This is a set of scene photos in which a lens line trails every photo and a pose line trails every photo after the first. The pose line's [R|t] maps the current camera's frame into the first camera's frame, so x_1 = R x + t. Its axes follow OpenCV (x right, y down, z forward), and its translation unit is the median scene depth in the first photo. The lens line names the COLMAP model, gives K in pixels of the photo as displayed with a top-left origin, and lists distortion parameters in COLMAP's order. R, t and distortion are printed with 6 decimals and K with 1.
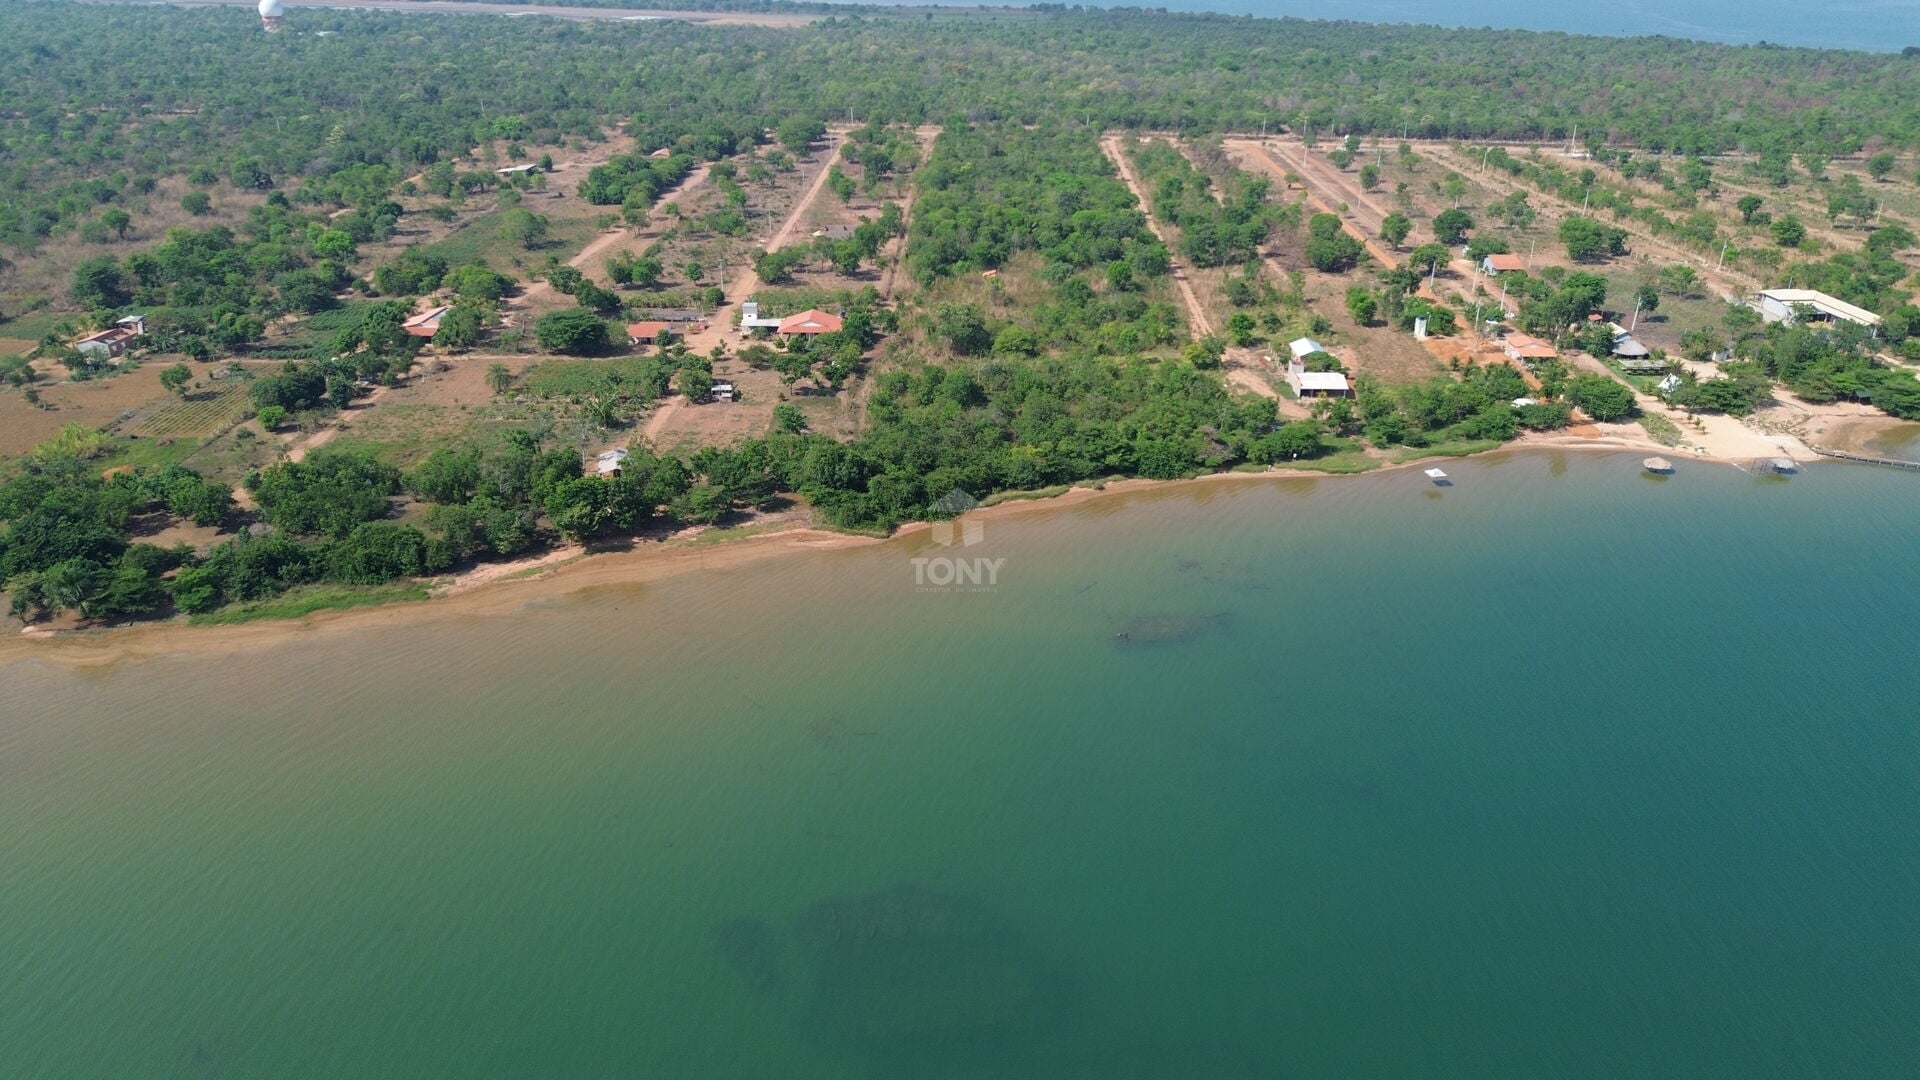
lens RADIAL K [[1361.8, 0, 952.6], [0, 1361.8, 539.5], [0, 0, 1]] dist [0.061192, -0.062131]
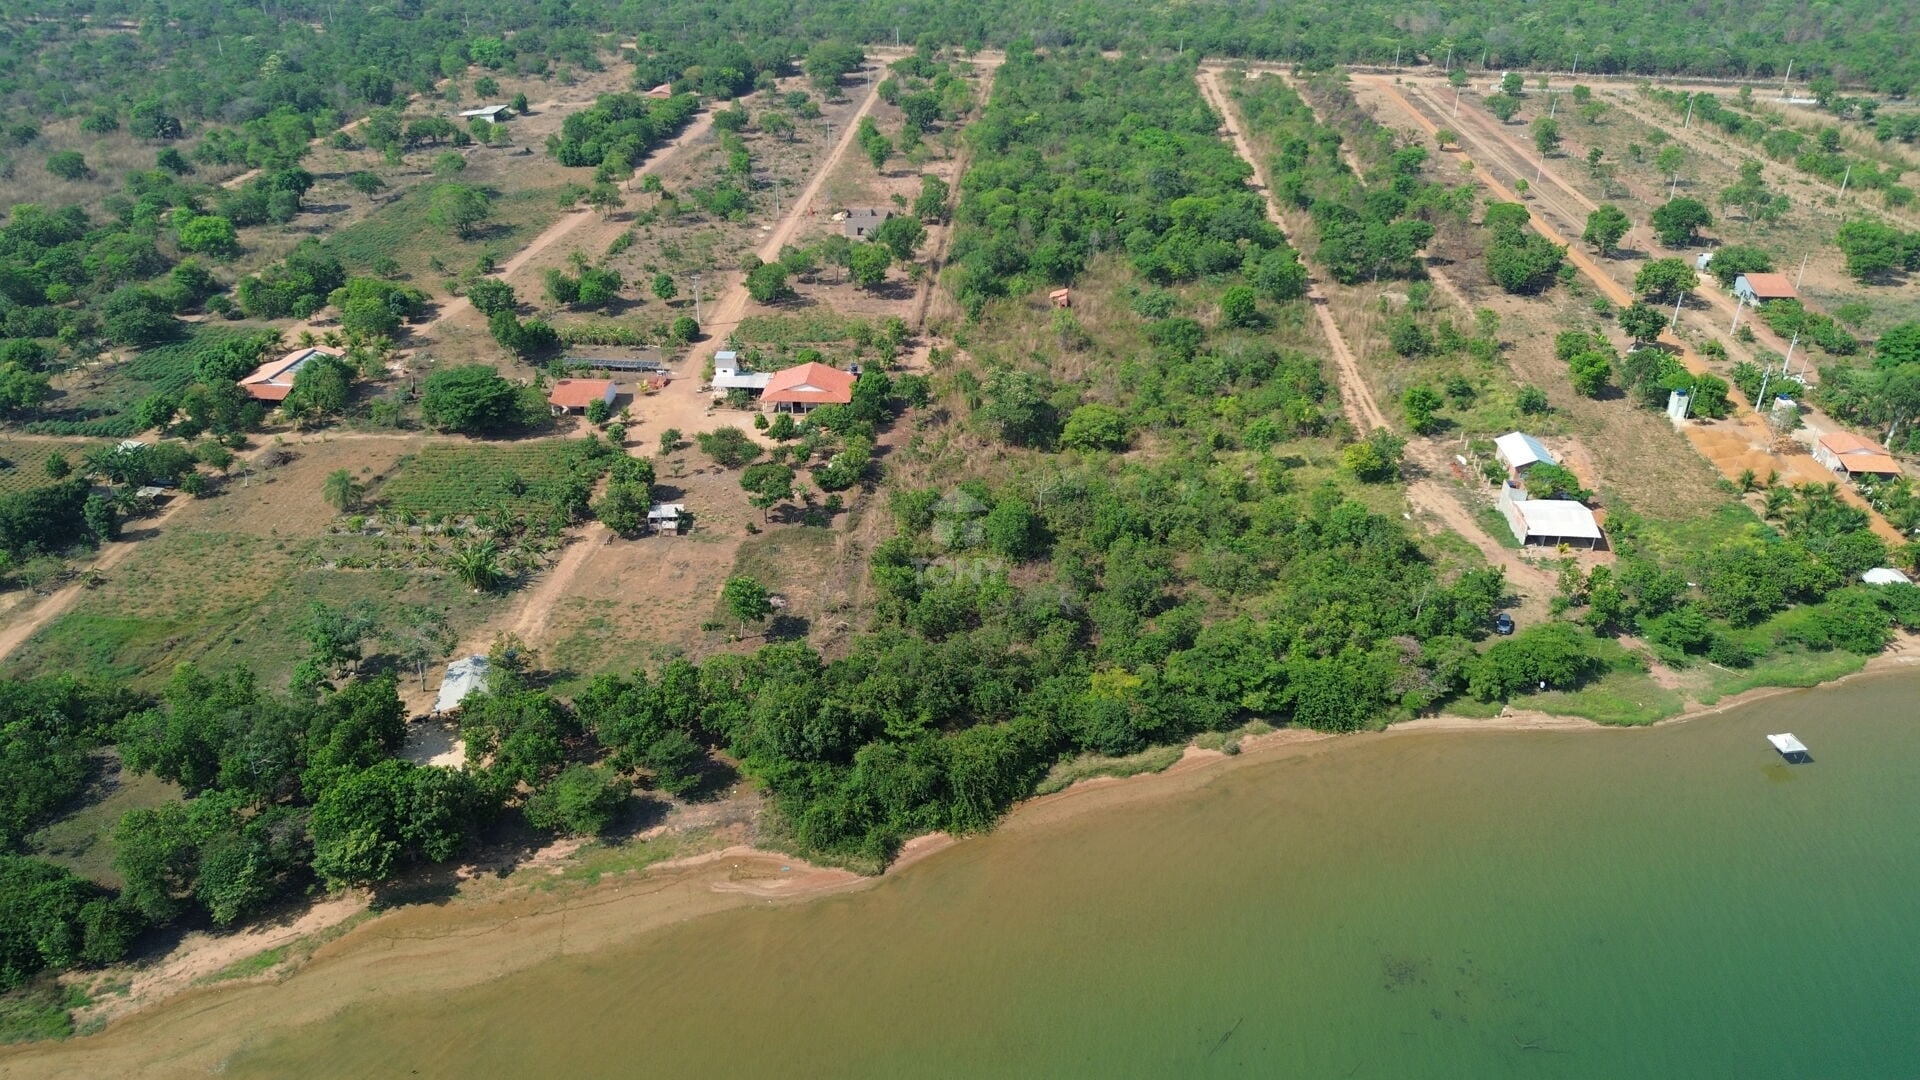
lens RADIAL K [[1367.7, 0, 953.3], [0, 1367.7, 529.5], [0, 0, 1]] dist [0.056545, -0.053107]
pose [[0.998915, 0.023230, -0.040373, 0.003126], [-0.020468, 0.997508, 0.067523, -0.141512], [0.041841, -0.066624, 0.996901, 0.299774]]
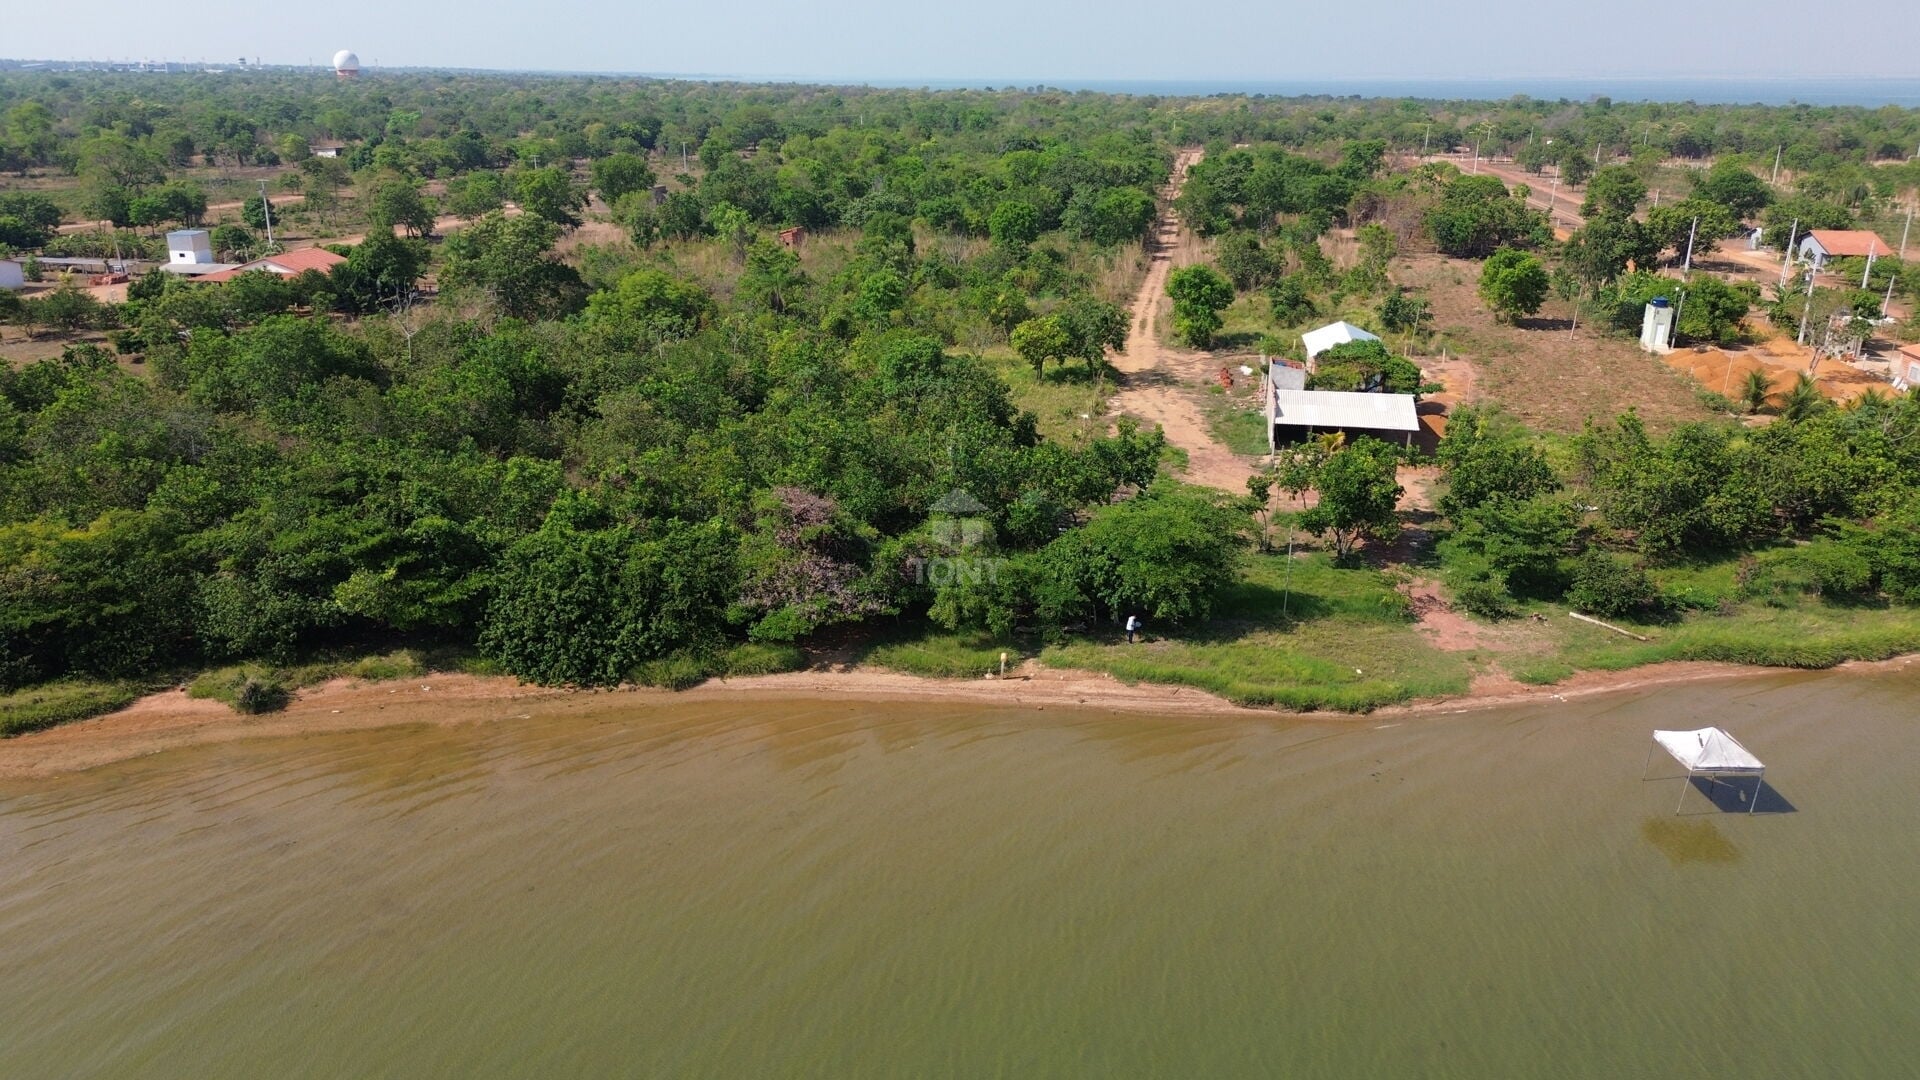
lens RADIAL K [[1367.7, 0, 953.3], [0, 1367.7, 529.5], [0, 0, 1]] dist [0.056545, -0.053107]
pose [[0.987635, 0.053842, -0.147235, 0.211809], [-0.068520, 0.992972, -0.096502, -0.042565], [0.141004, 0.105397, 0.984383, 0.610799]]
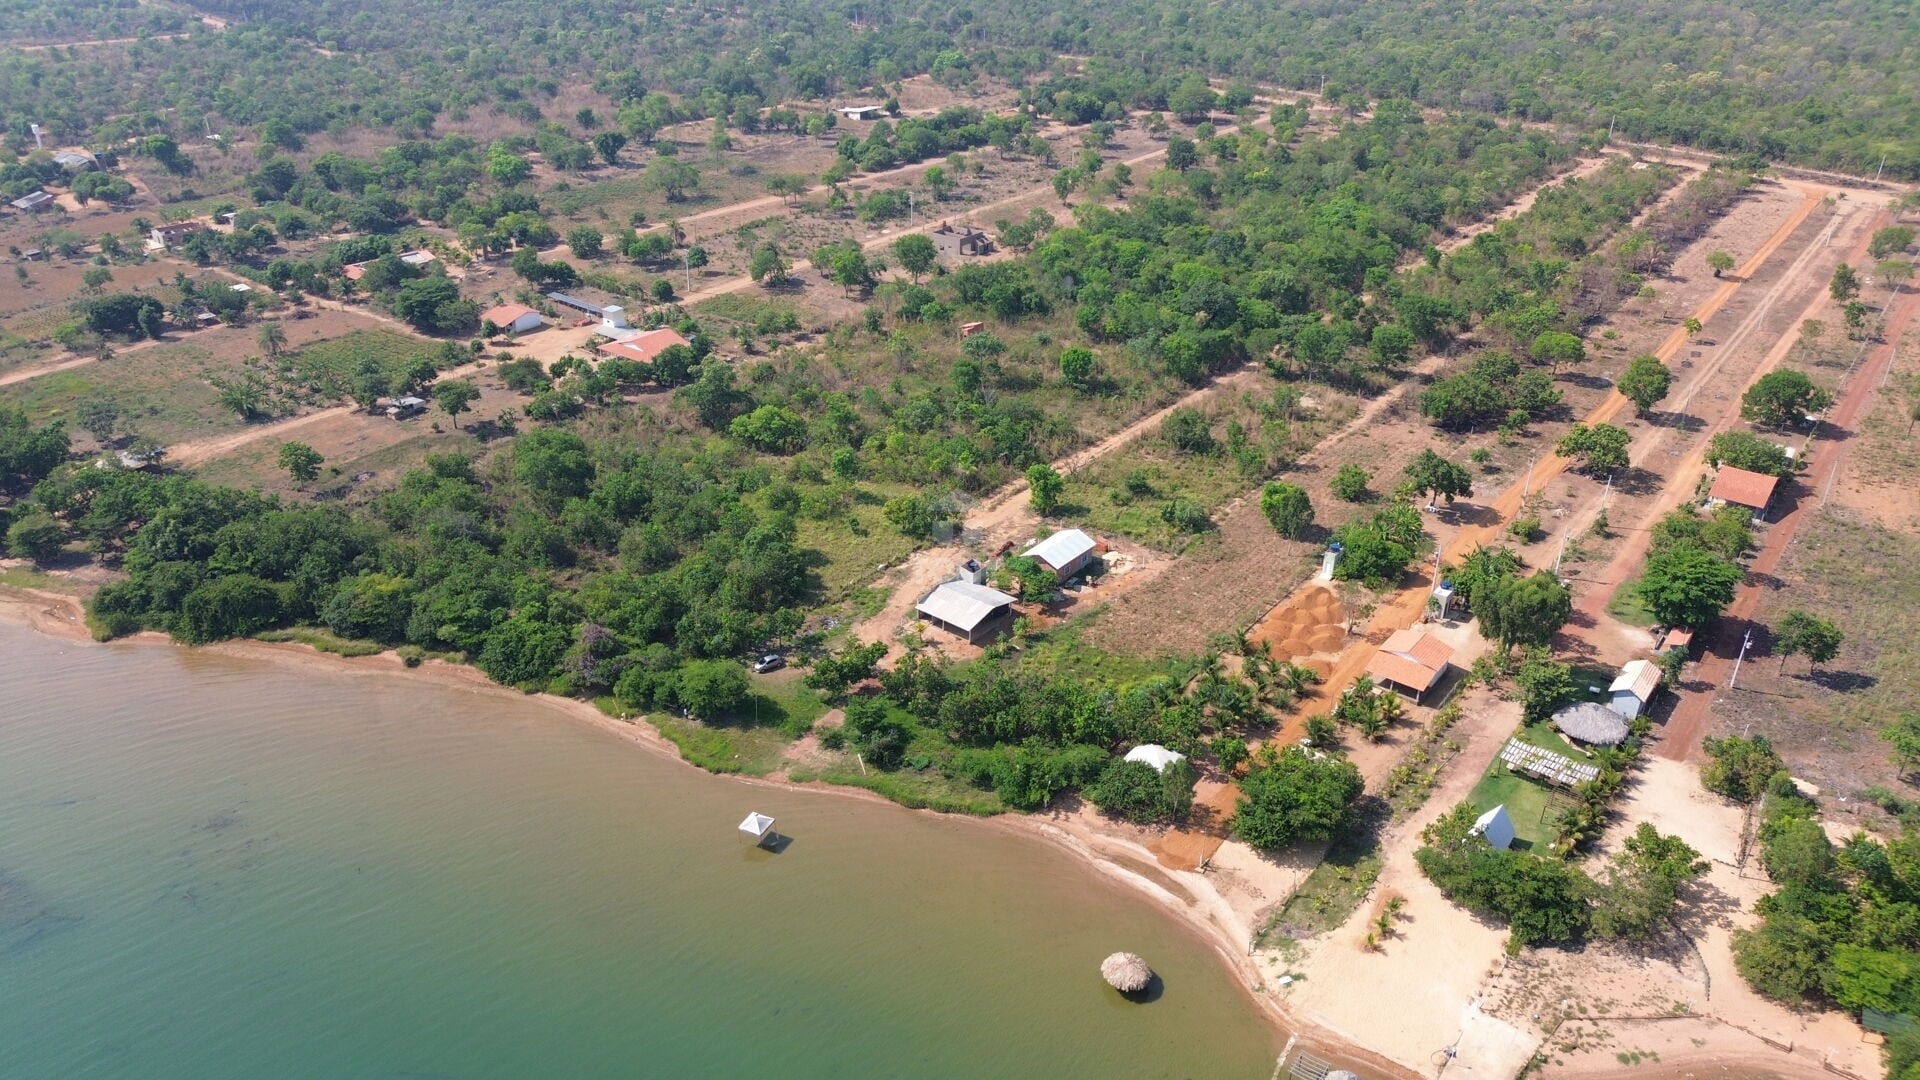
lens RADIAL K [[1367.7, 0, 953.3], [0, 1367.7, 529.5], [0, 0, 1]] dist [0.056545, -0.053107]
pose [[0.794968, 0.280570, -0.537872, 0.569788], [-0.253742, 0.959124, 0.125281, -0.217276], [0.551036, 0.036886, 0.833666, 0.429890]]
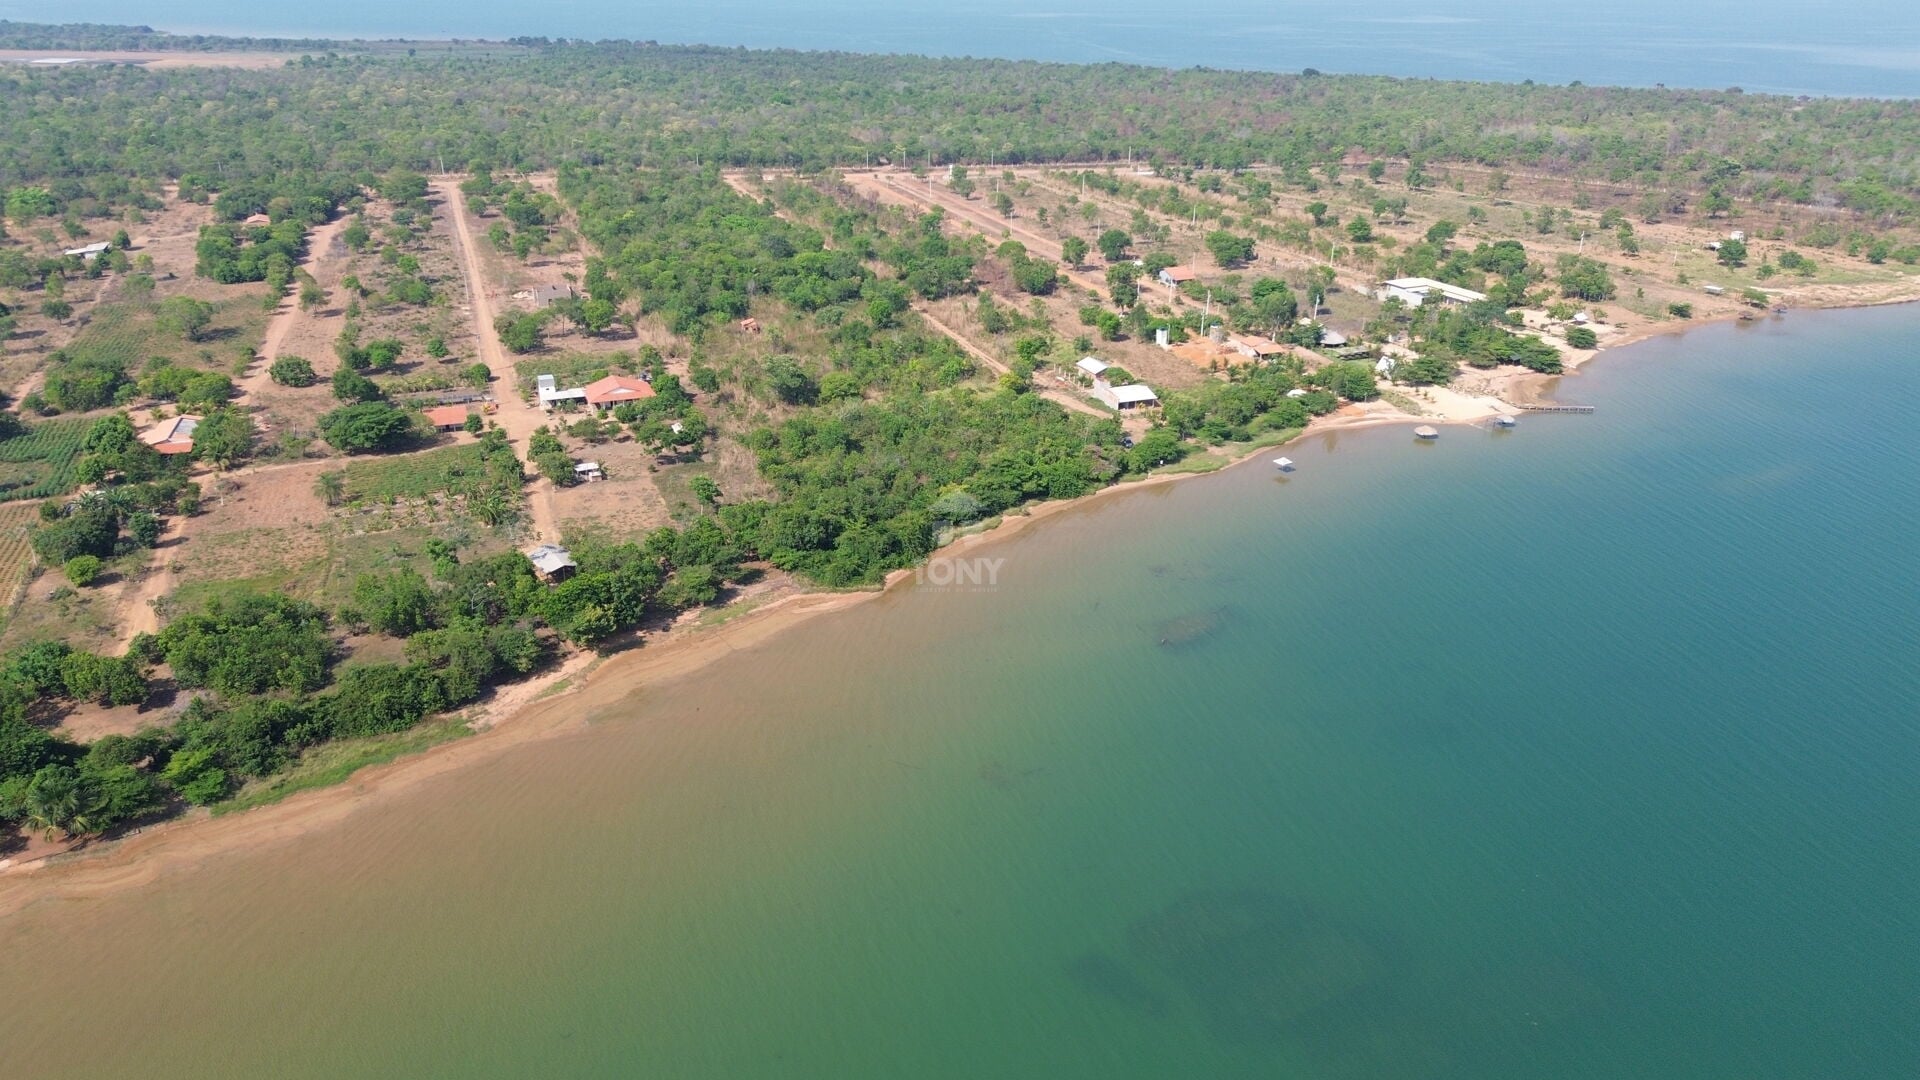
lens RADIAL K [[1361.8, 0, 952.6], [0, 1361.8, 539.5], [0, 0, 1]] dist [0.061192, -0.062131]
pose [[0.923270, -0.146427, 0.355150, -0.260899], [0.152235, 0.988275, 0.011702, -0.031258], [-0.352699, 0.043262, 0.934736, 0.016153]]
